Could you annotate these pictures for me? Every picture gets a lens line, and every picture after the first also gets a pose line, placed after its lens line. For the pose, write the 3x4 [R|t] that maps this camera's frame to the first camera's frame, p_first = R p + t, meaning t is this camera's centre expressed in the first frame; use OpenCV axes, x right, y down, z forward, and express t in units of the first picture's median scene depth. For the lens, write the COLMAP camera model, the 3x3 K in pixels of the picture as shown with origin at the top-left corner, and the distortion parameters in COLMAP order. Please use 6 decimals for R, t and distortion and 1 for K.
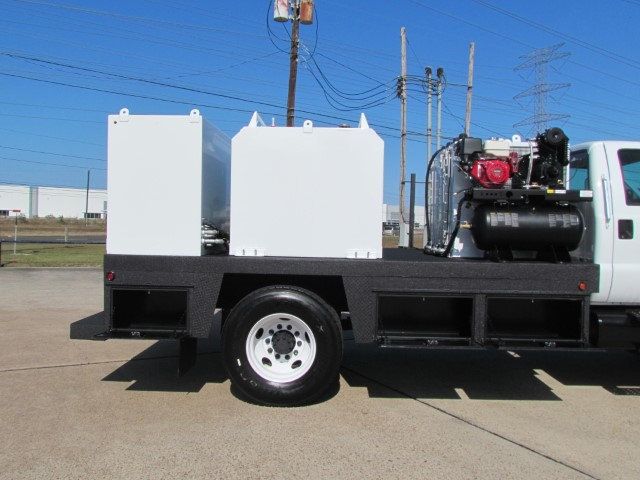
lens RADIAL K [[578.0, 0, 320.0], [0, 578.0, 240.0], [0, 0, 1]] dist [-0.040658, 0.001590]
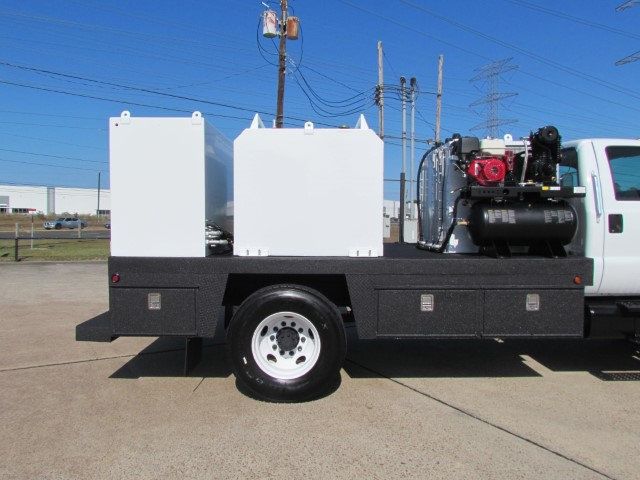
lens RADIAL K [[495.6, 0, 320.0], [0, 495.6, 240.0], [0, 0, 1]] dist [-0.008049, -0.008834]
pose [[0.999329, -0.016134, 0.032881, -0.032418], [0.015489, 0.999684, 0.019775, -0.015440], [-0.033190, -0.019252, 0.999264, 0.121187]]
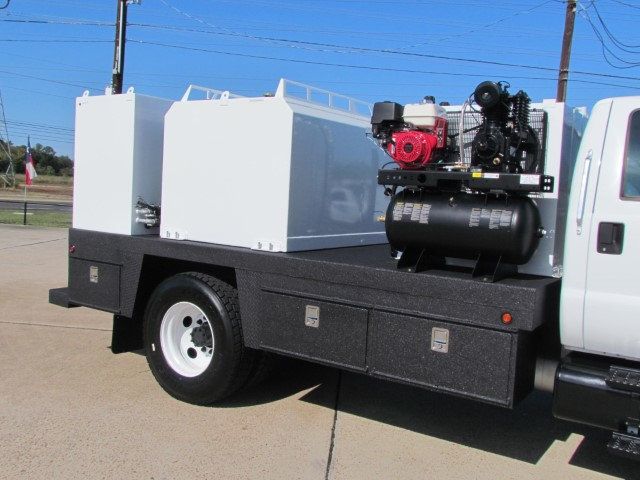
lens RADIAL K [[639.2, 0, 320.0], [0, 639.2, 240.0], [0, 0, 1]] dist [-0.043886, -0.001234]
pose [[0.844427, 0.069307, -0.531168, 0.633063], [-0.055729, 0.997580, 0.041570, -0.026899], [0.532763, -0.005502, 0.846246, 0.240108]]
